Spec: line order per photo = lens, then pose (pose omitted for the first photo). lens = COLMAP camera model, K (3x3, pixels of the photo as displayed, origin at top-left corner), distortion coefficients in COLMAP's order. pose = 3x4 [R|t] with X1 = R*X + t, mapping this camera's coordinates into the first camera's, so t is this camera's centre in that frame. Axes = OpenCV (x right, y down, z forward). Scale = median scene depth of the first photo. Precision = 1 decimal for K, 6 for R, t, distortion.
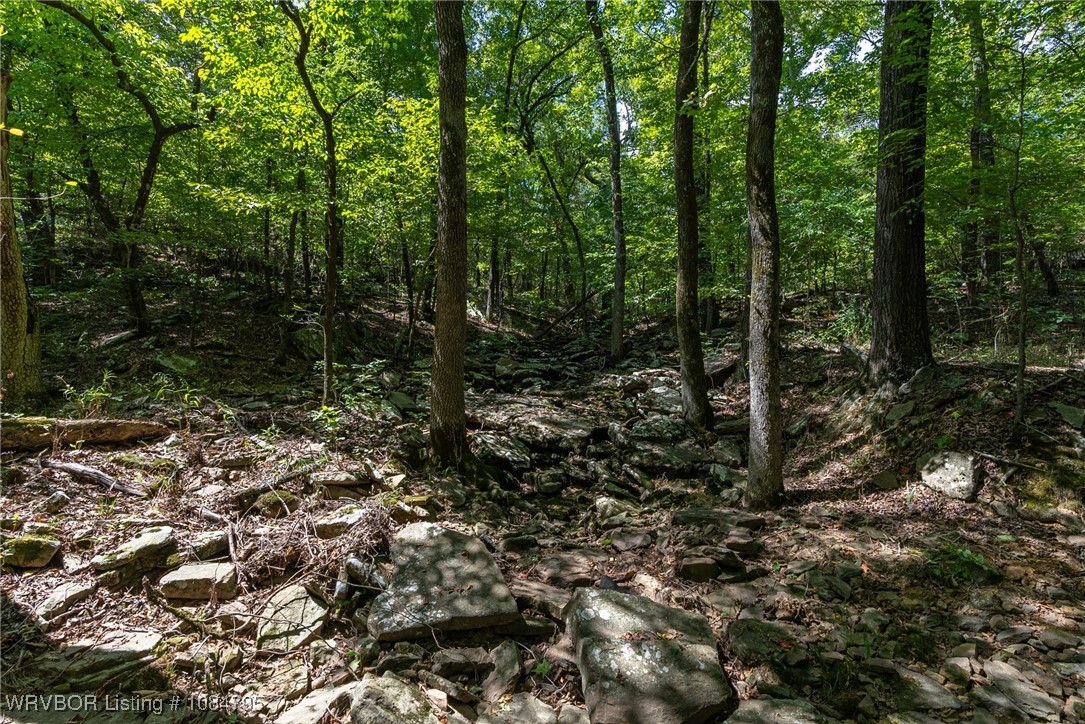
lens RADIAL K [[494.2, 0, 542.5], [0, 494.2, 362.0], [0, 0, 1]] dist [-0.000117, -0.000029]
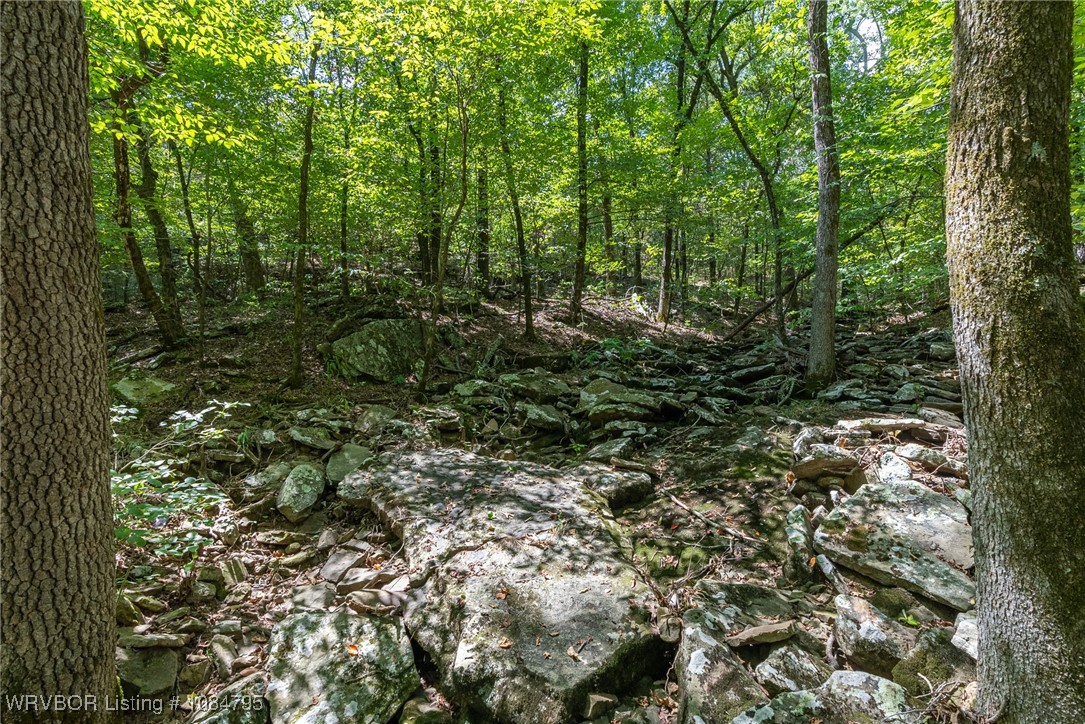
lens RADIAL K [[494.2, 0, 542.5], [0, 494.2, 362.0], [0, 0, 1]] dist [-0.000117, -0.000029]
pose [[0.903654, 0.001376, -0.428262, 0.157616], [-0.001230, 0.999999, 0.000618, -0.039884], [0.428262, -0.000031, 0.903654, 0.560915]]
